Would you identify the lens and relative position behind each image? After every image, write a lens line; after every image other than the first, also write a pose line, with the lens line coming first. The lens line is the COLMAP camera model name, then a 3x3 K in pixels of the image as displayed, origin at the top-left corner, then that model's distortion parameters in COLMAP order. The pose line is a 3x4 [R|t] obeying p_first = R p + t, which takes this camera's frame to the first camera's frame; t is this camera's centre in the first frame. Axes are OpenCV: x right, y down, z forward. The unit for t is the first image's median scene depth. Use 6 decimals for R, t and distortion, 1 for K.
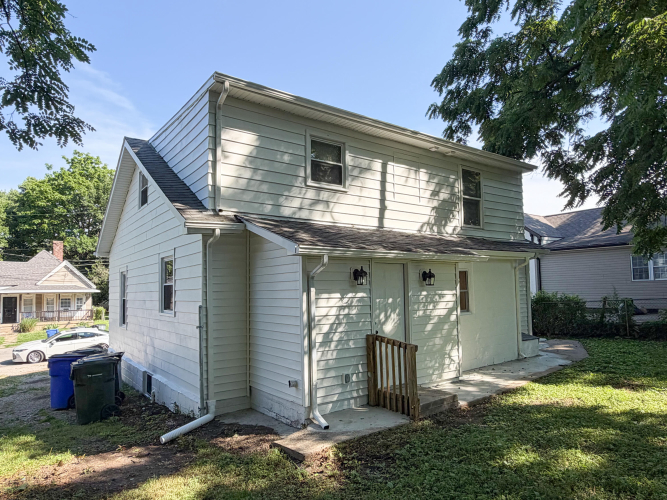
lens RADIAL K [[432.4, 0, 344.7], [0, 432.4, 267.1], [0, 0, 1]] dist [0.000995, 0.000109]
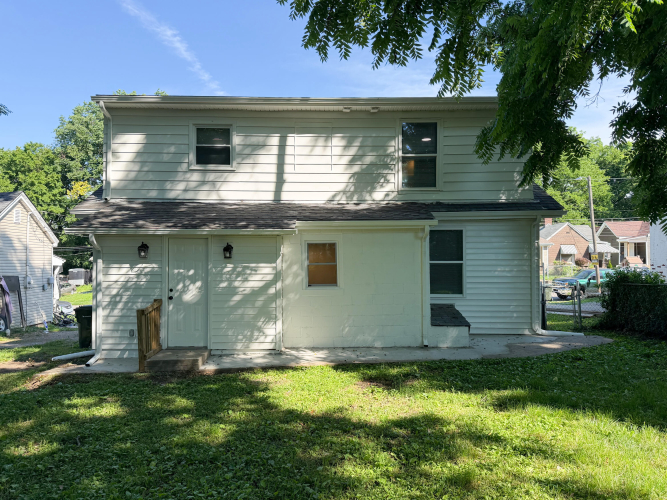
lens RADIAL K [[484.3, 0, 333.5], [0, 484.3, 250.0], [0, 0, 1]] dist [0.058073, -0.002816]
pose [[0.807941, 0.006876, -0.589223, 0.944774], [0.016032, 0.999305, 0.033645, -0.012333], [0.589045, -0.036629, 0.807270, 0.159667]]
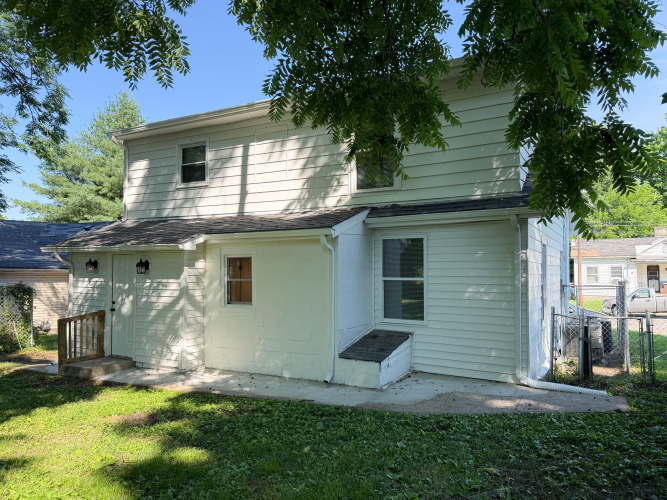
lens RADIAL K [[484.3, 0, 333.5], [0, 484.3, 250.0], [0, 0, 1]] dist [0.058073, -0.002816]
pose [[0.404995, -0.013425, -0.914220, 1.290851], [0.038299, 0.999264, 0.002292, -0.001835], [0.913516, -0.035942, 0.405211, 0.803373]]
